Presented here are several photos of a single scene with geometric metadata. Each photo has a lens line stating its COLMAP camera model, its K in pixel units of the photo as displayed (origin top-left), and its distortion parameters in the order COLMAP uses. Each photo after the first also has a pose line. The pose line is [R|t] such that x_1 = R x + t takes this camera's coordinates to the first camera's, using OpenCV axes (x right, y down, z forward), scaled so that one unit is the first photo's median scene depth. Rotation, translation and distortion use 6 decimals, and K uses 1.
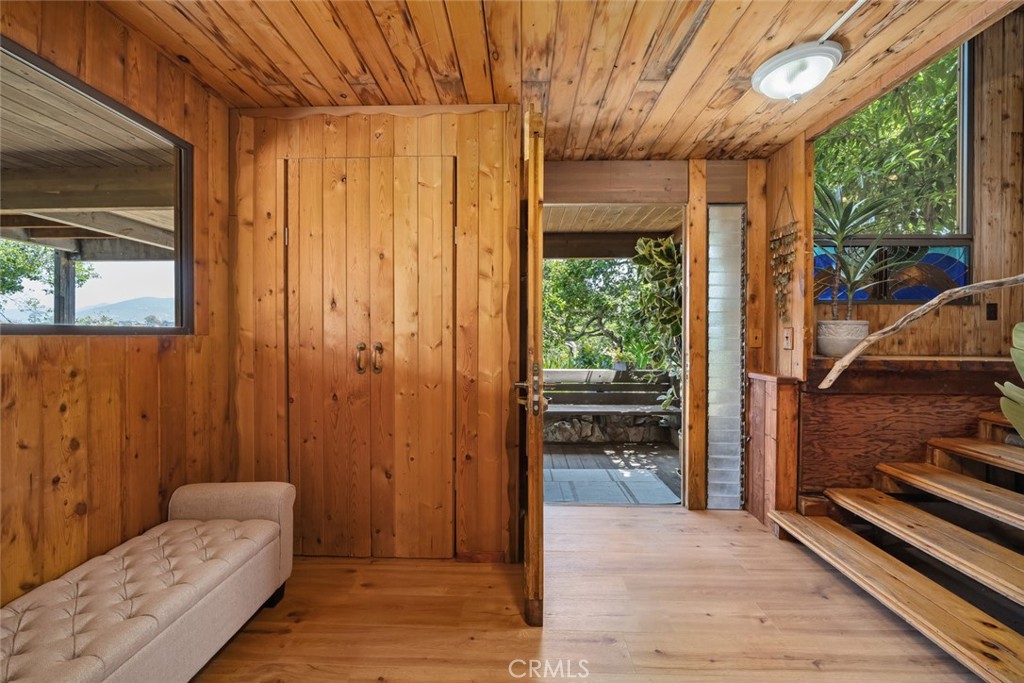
lens RADIAL K [[393.1, 0, 506.4], [0, 393.1, 337.1], [0, 0, 1]] dist [0.001708, 0.000446]
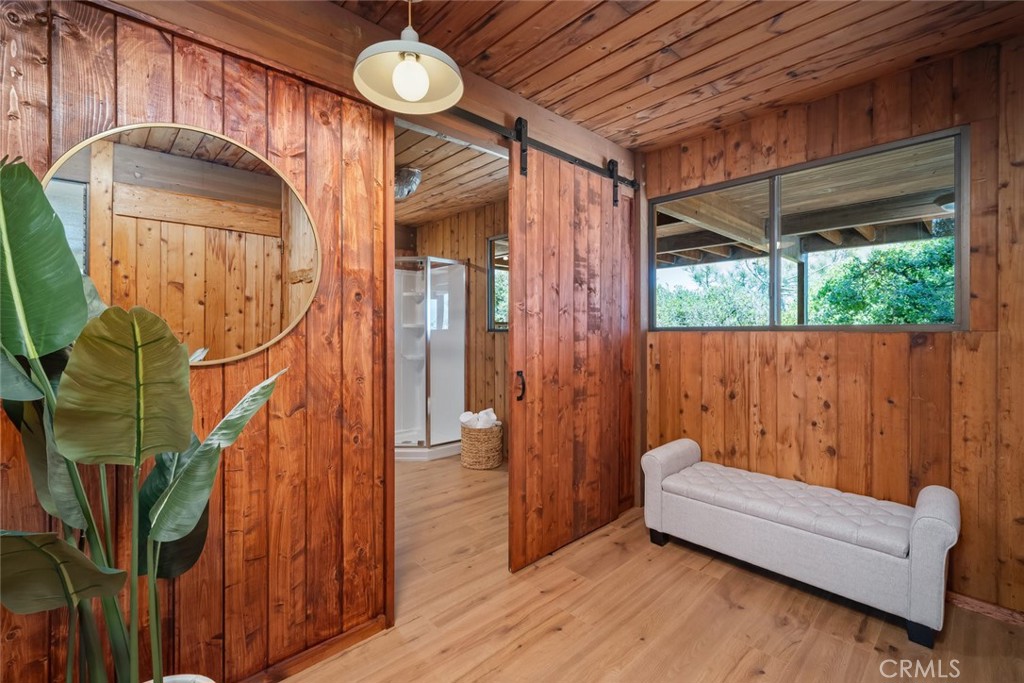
lens RADIAL K [[447.9, 0, 510.6], [0, 447.9, 334.8], [0, 0, 1]] dist [-0.001492, -0.000063]
pose [[-0.703128, 0.001523, -0.711062, 0.790387], [-0.006313, 0.999945, 0.008385, 0.000966], [0.711035, 0.010384, -0.703080, 1.122779]]
